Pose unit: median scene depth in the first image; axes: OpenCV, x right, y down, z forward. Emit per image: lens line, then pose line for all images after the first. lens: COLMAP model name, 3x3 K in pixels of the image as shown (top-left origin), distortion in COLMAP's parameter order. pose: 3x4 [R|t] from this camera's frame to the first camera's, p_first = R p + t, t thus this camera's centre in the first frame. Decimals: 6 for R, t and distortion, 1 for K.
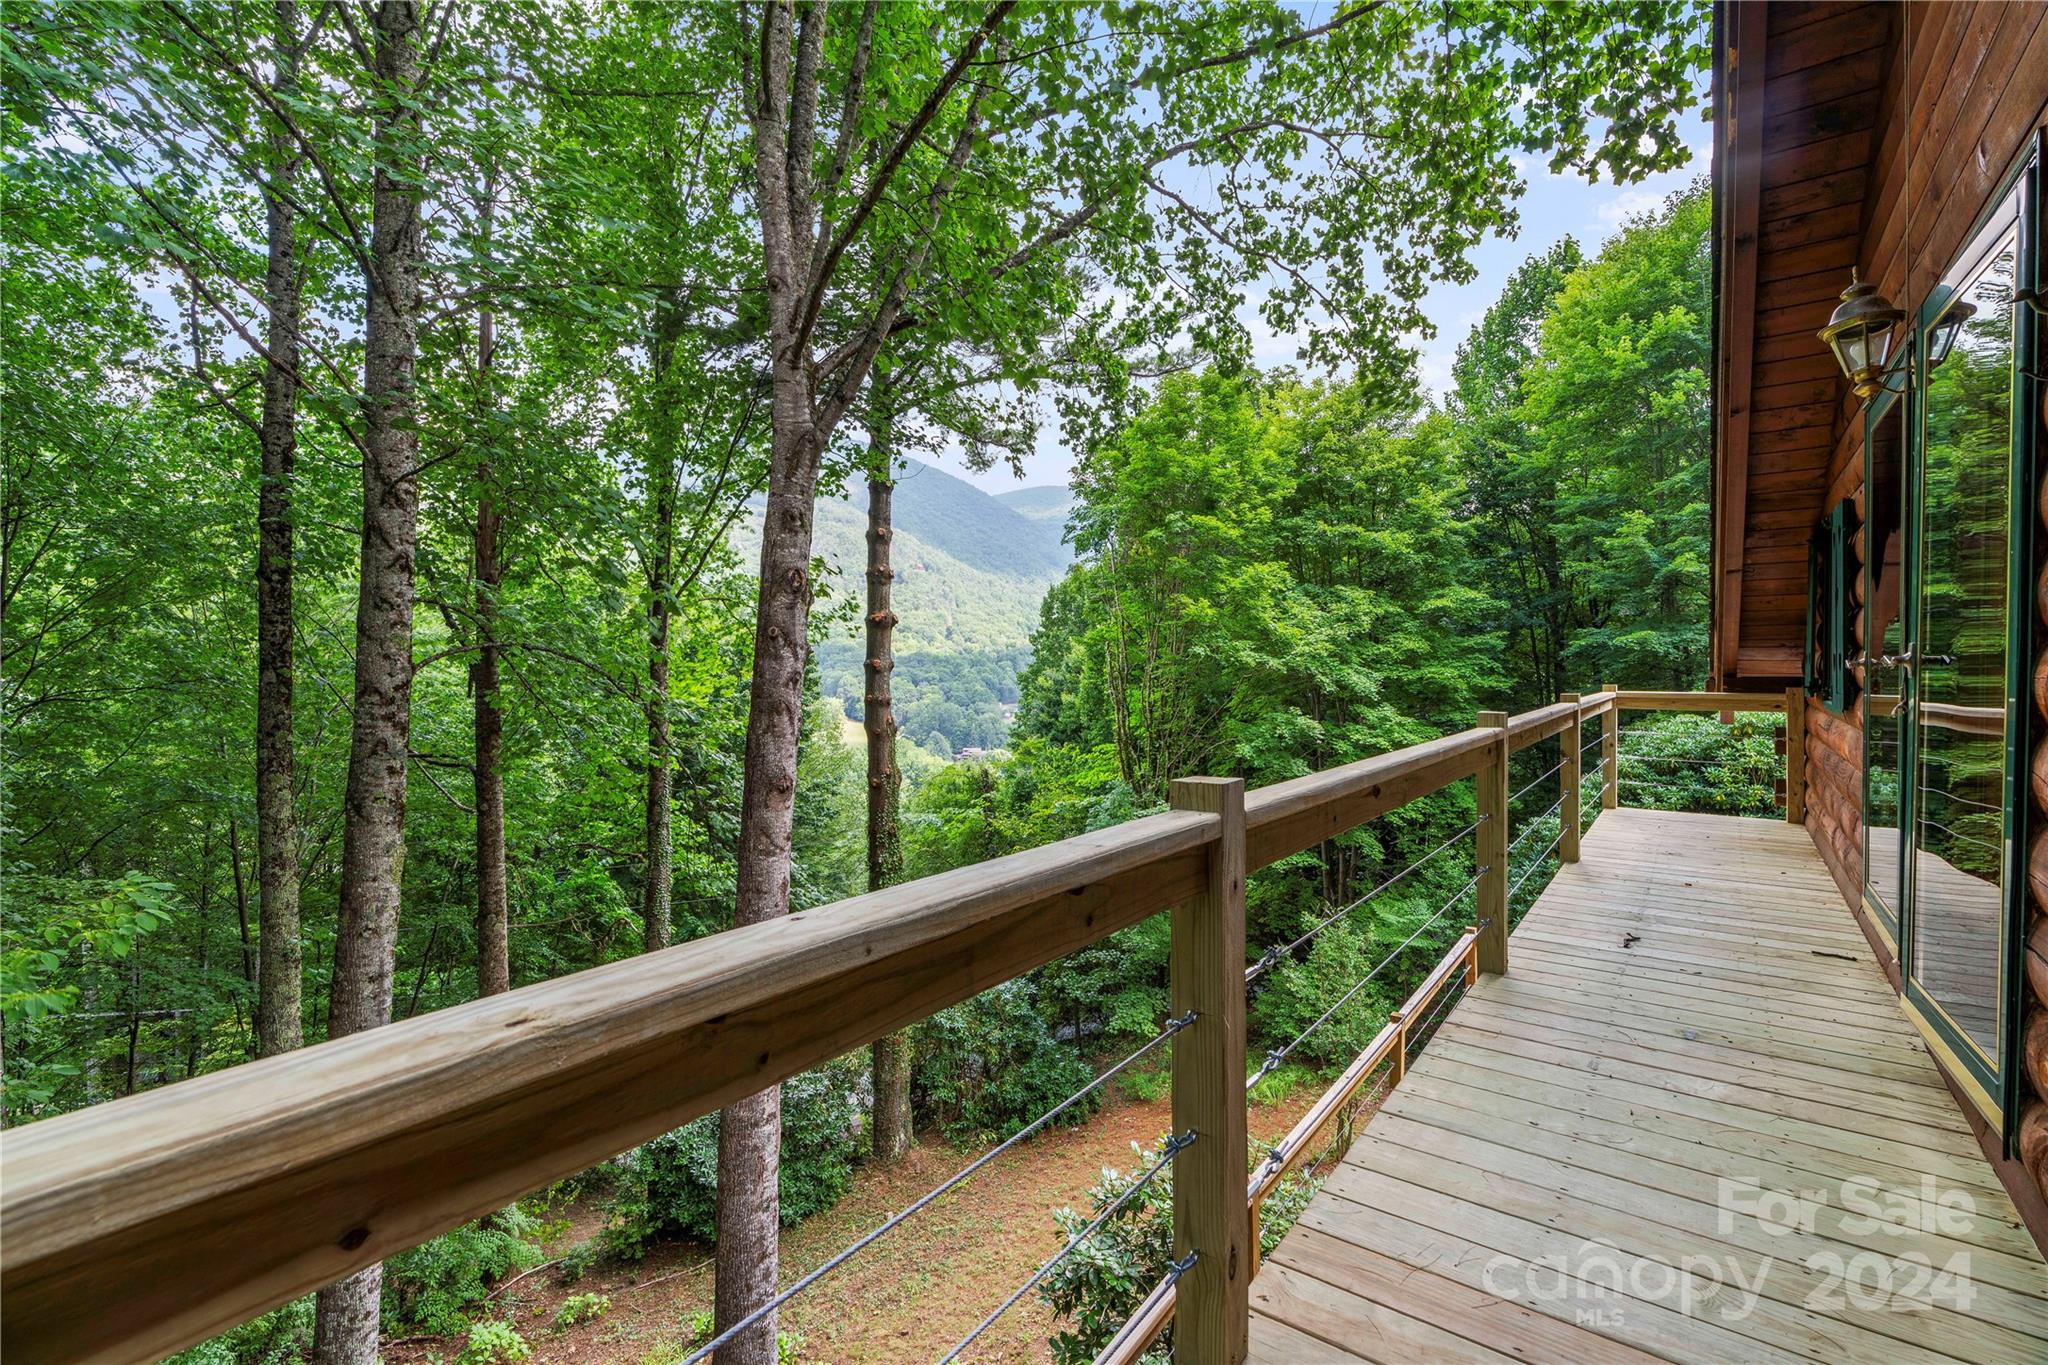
lens RADIAL K [[928.8, 0, 1015.9], [0, 928.8, 674.6], [0, 0, 1]] dist [-0.014927, 0.001739]
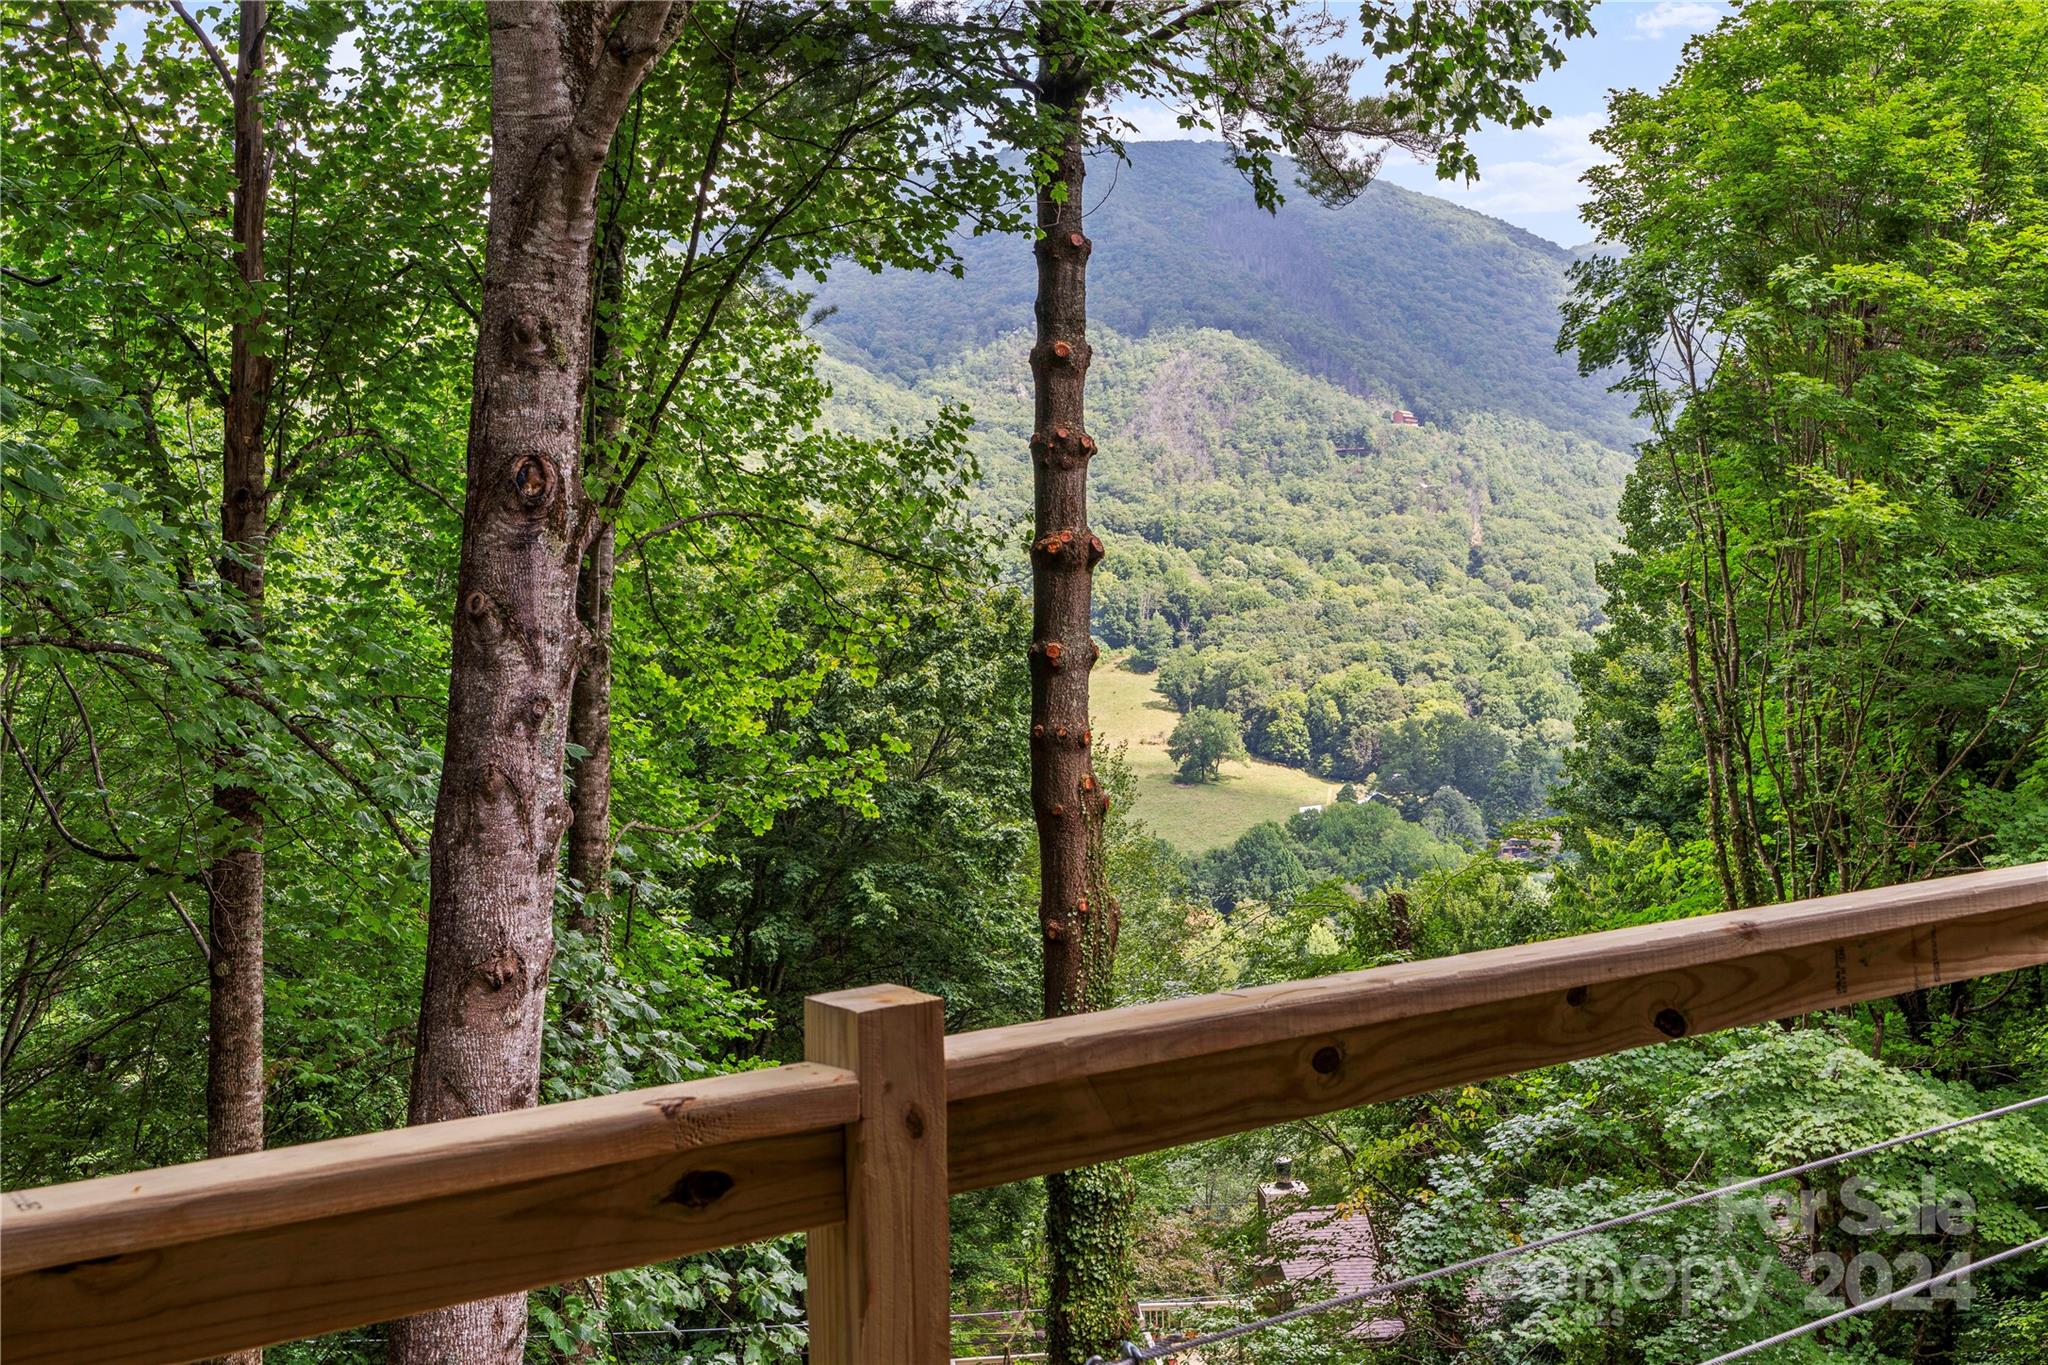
lens RADIAL K [[2049.7, 0, 1053.4], [0, 2049.7, 500.3], [0, 0, 1]] dist [0.030558, 0.000000]
pose [[0.959459, -0.033890, -0.279802, 0.110189], [0.012806, 0.996961, -0.076840, -0.007815], [0.281556, 0.070142, 0.956978, 0.072550]]
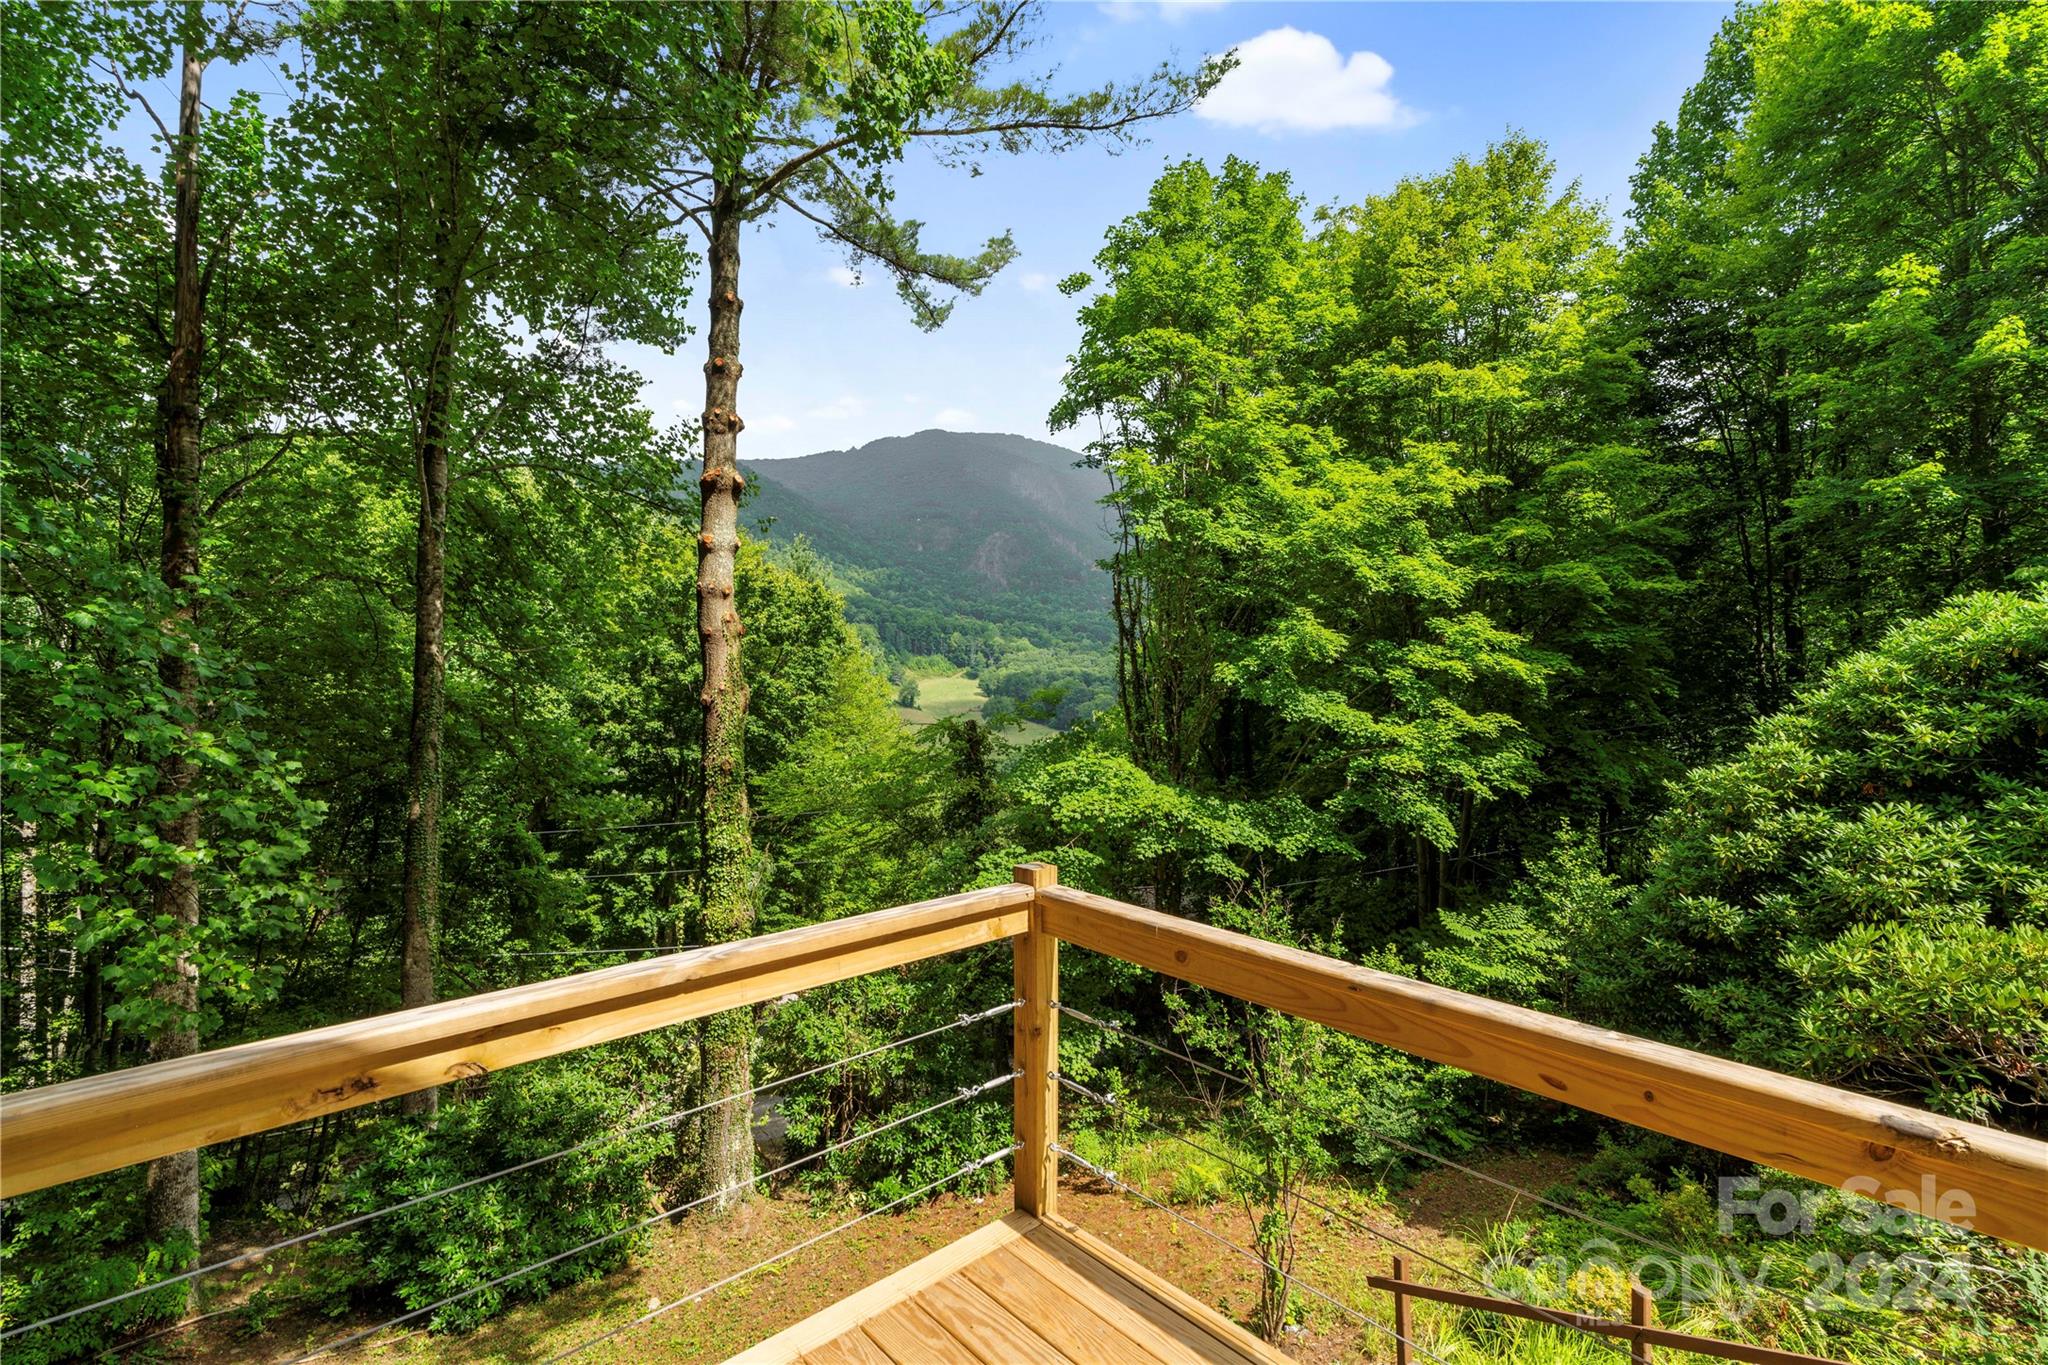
lens RADIAL K [[928.8, 0, 1026.4], [0, 928.8, 676.2], [0, 0, 1]] dist [-0.014927, 0.001739]
pose [[0.980440, 0.013143, -0.196377, 0.220100], [-0.014186, 0.999892, -0.003905, 0.085457], [0.196305, 0.006614, 0.980521, 0.291464]]
